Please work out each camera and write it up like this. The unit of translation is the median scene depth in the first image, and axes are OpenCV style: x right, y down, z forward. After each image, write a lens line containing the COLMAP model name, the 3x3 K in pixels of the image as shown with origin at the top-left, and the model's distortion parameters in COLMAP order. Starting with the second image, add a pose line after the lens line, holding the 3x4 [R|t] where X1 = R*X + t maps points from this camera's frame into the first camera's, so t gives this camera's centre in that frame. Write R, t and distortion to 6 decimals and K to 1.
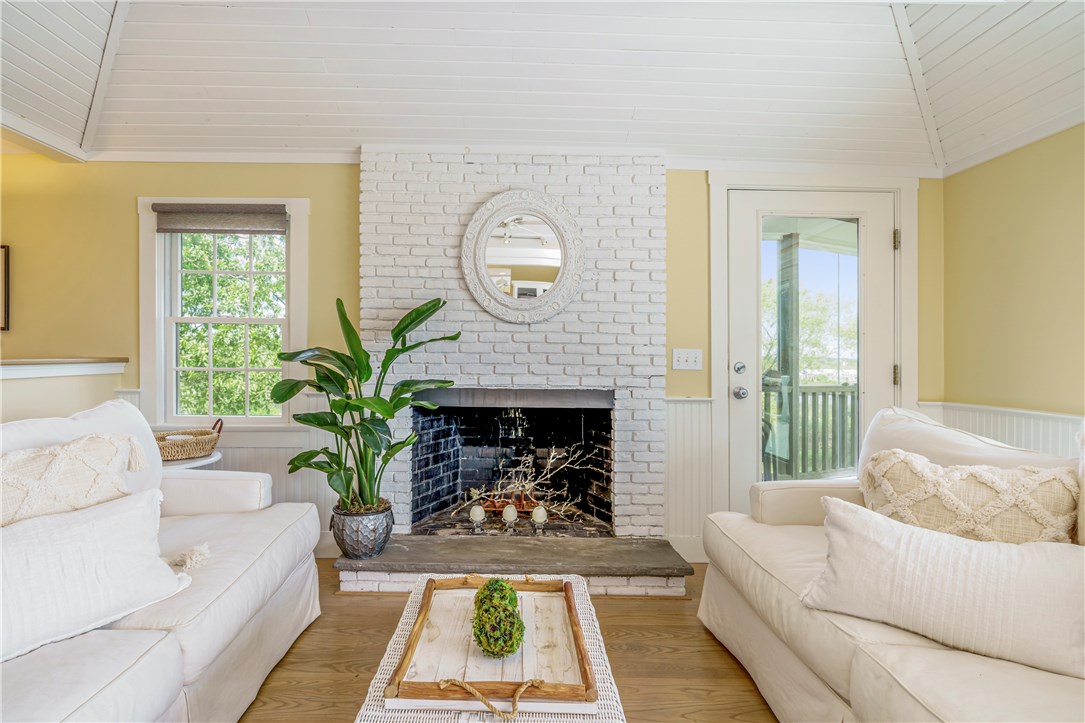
lens RADIAL K [[544.7, 0, 541.0], [0, 544.7, 356.0], [0, 0, 1]] dist [-0.004189, 0.000517]
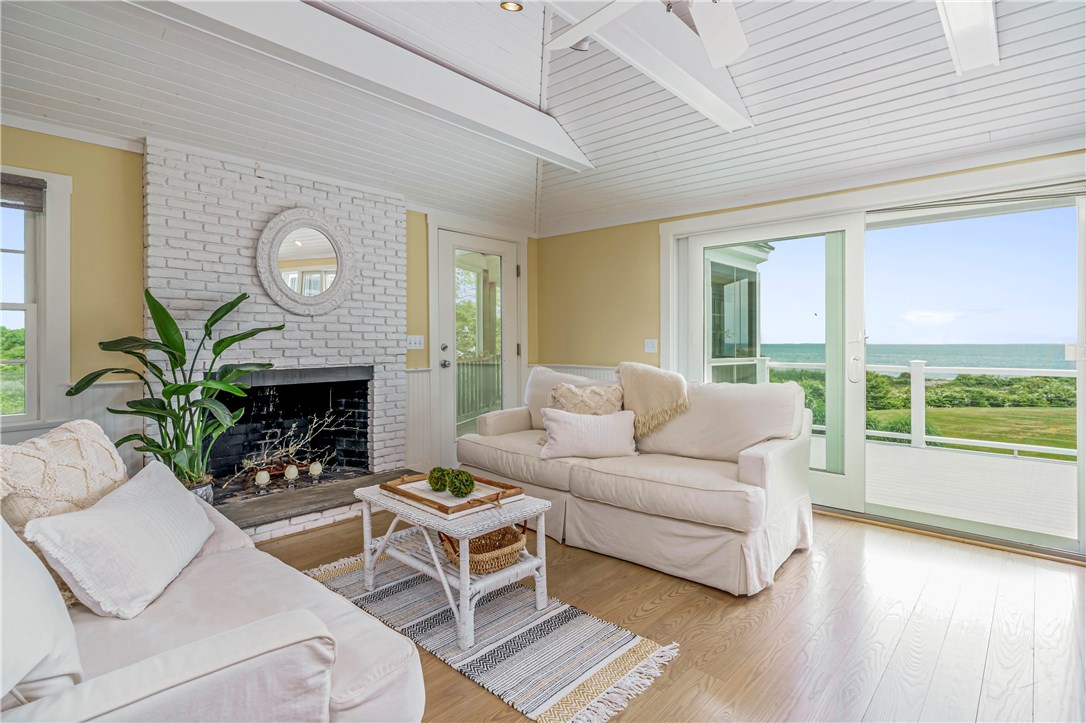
lens RADIAL K [[538.1, 0, 542.9], [0, 538.1, 336.9], [0, 0, 1]] dist [-0.000575, 0.000290]
pose [[0.681168, -0.008383, 0.732079, -0.565200], [0.007658, 0.999961, 0.004325, -0.012360], [-0.732087, 0.002660, 0.681206, -0.228945]]
